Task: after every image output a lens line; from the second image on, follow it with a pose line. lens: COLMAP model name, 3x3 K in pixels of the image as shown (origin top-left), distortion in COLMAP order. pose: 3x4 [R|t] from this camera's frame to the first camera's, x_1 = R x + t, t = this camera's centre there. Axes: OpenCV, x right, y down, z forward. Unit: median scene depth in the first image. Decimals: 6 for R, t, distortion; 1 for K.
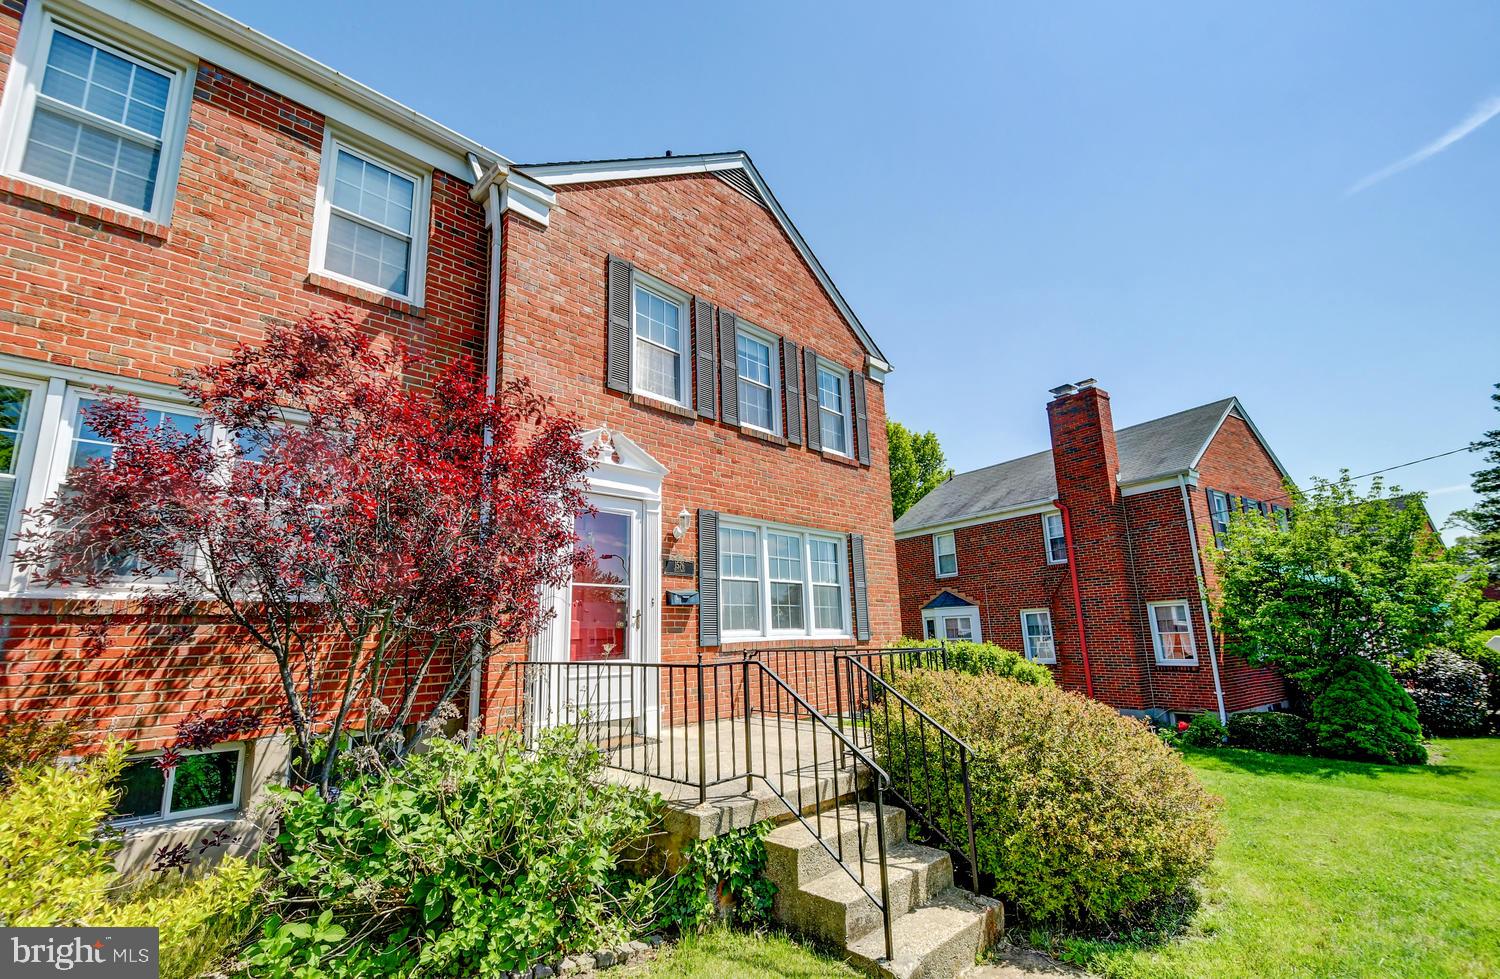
lens RADIAL K [[632.6, 0, 746.8], [0, 632.6, 514.9], [0, 0, 1]] dist [0.036692, -0.023008]
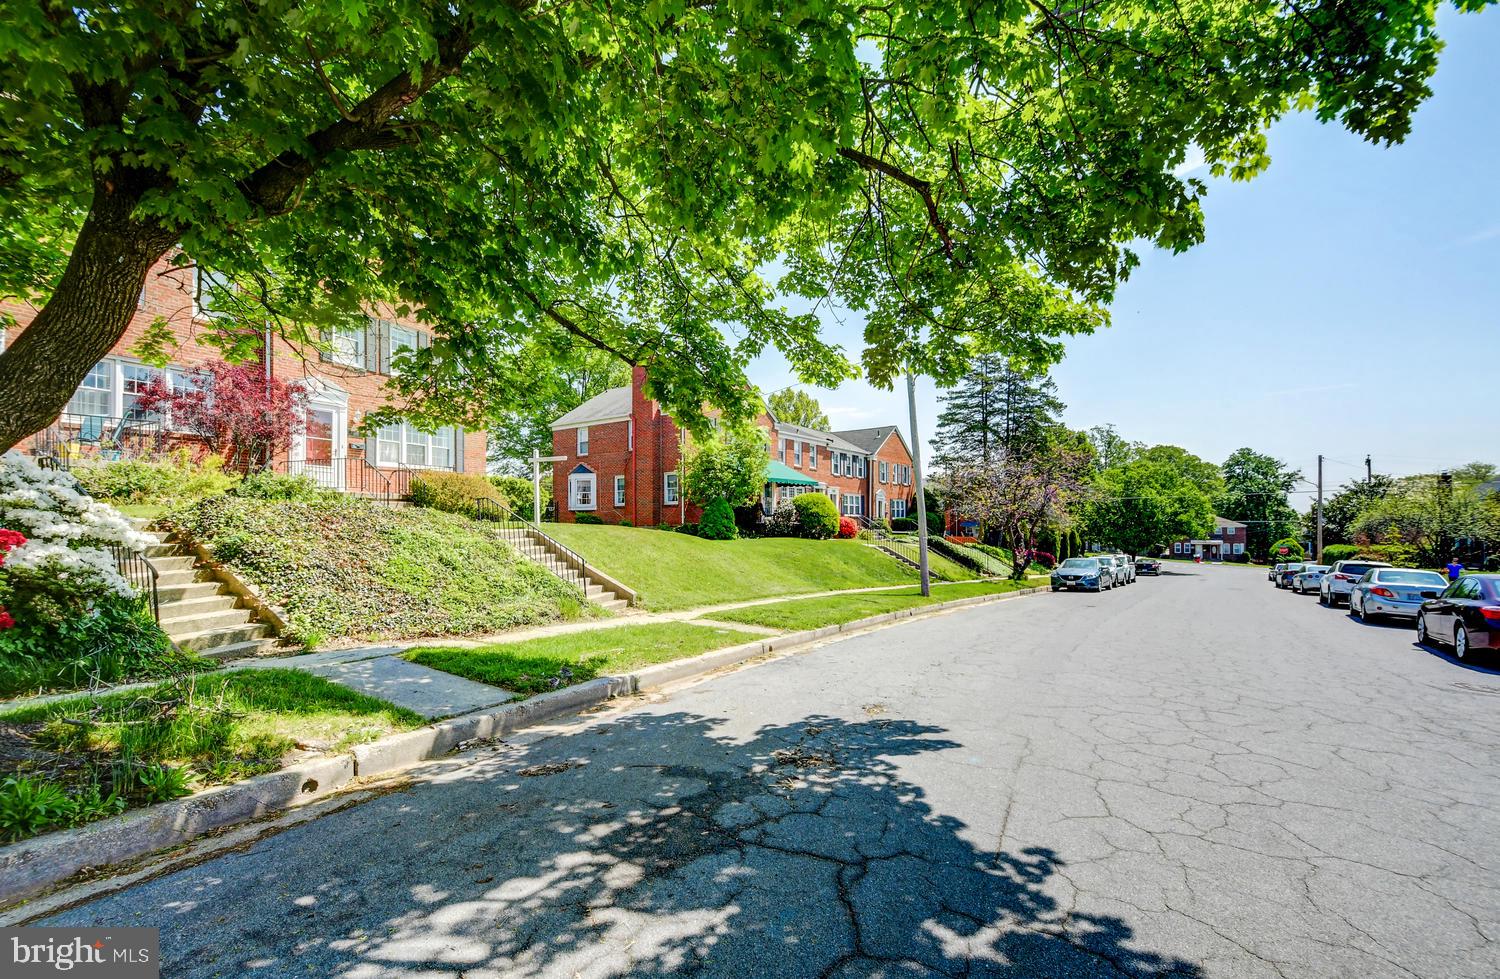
lens RADIAL K [[632.6, 0, 746.8], [0, 632.6, 514.9], [0, 0, 1]] dist [0.036692, -0.023008]
pose [[0.944448, 0.031126, 0.327184, 0.536108], [-0.088659, 0.982728, 0.162434, -0.151967], [-0.316477, -0.182418, 0.930895, -1.907662]]
